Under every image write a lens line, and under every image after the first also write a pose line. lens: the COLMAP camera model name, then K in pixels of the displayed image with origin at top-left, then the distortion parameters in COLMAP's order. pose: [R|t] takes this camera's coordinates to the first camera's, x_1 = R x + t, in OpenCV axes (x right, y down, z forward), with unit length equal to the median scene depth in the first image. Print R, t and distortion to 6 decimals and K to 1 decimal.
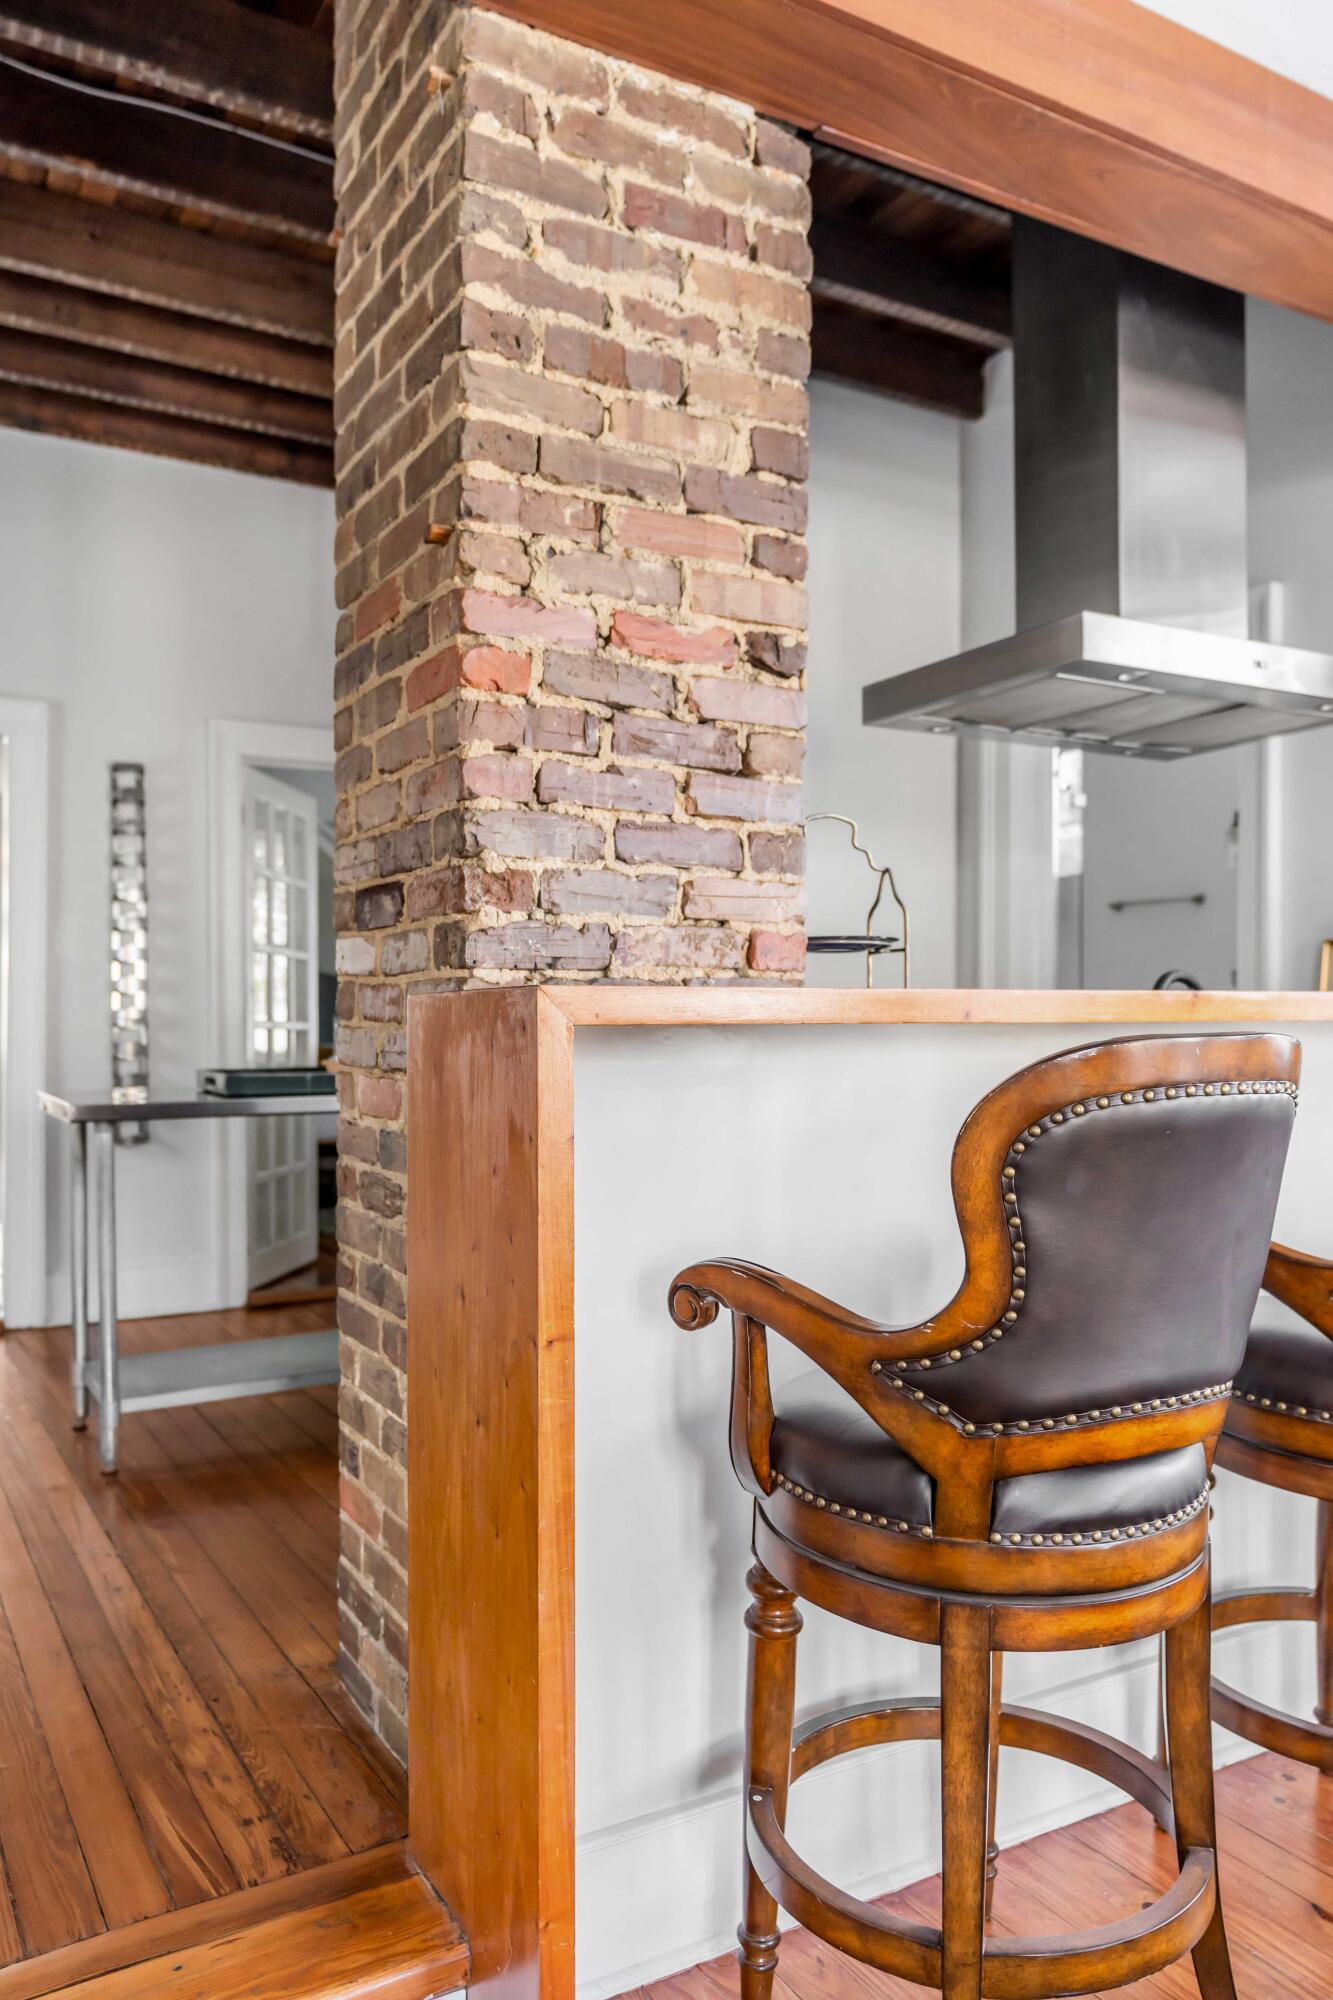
lens RADIAL K [[1445.4, 0, 665.1], [0, 1445.4, 1055.4], [0, 0, 1]] dist [0.000051, 0.003083]
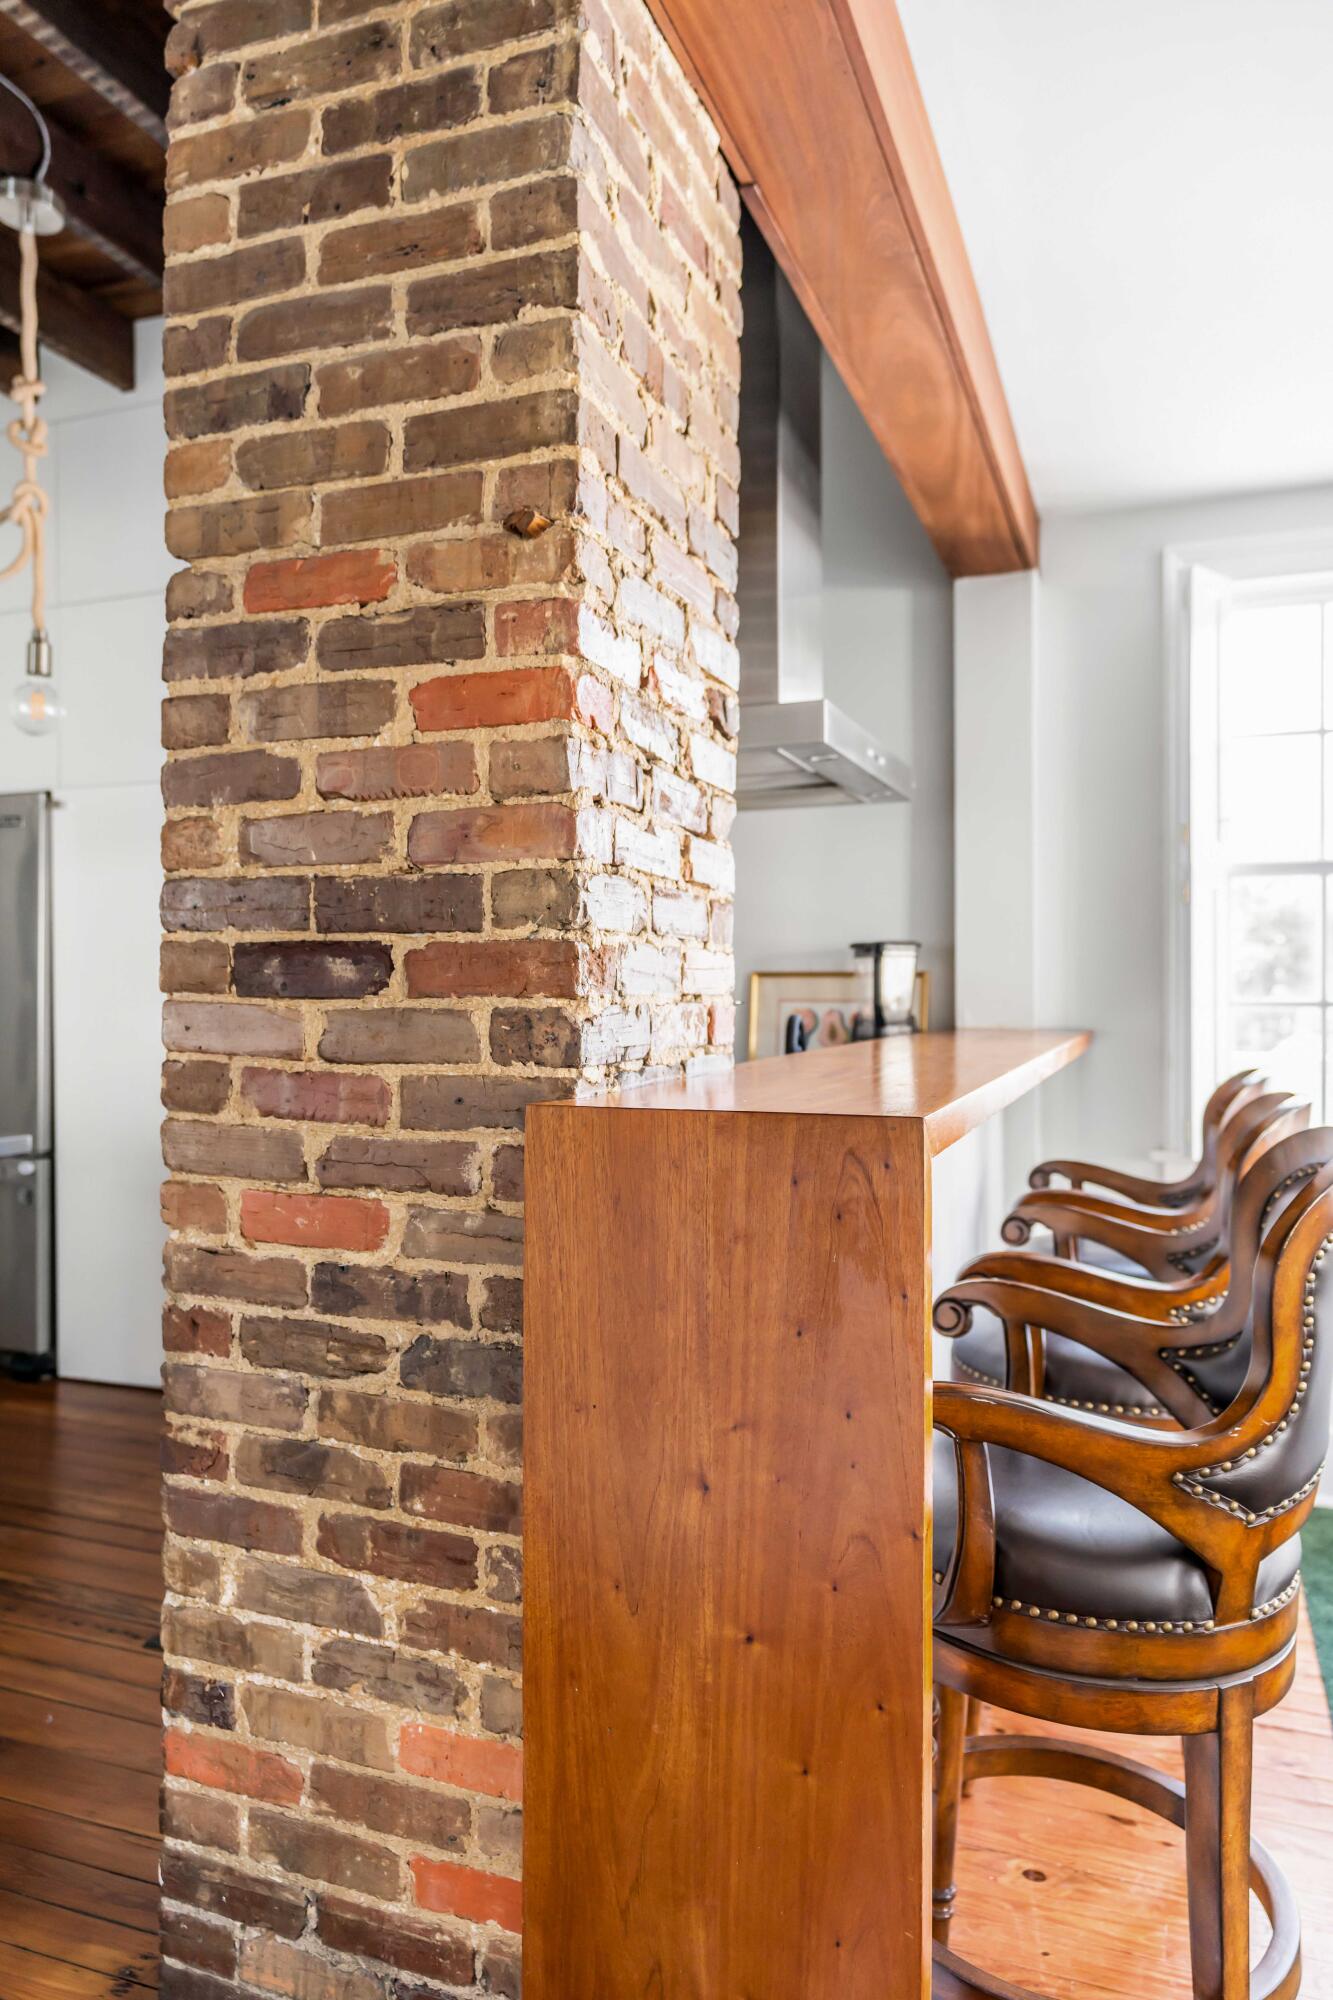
lens RADIAL K [[1326.5, 0, 666.5], [0, 1326.5, 1000.0], [0, 0, 1]] dist [-0.001548, 0.002901]
pose [[0.775703, -0.000542, 0.631098, -0.516941], [0.008131, 0.999925, -0.009136, -0.082759], [-0.631045, 0.012218, 0.775650, 0.355488]]
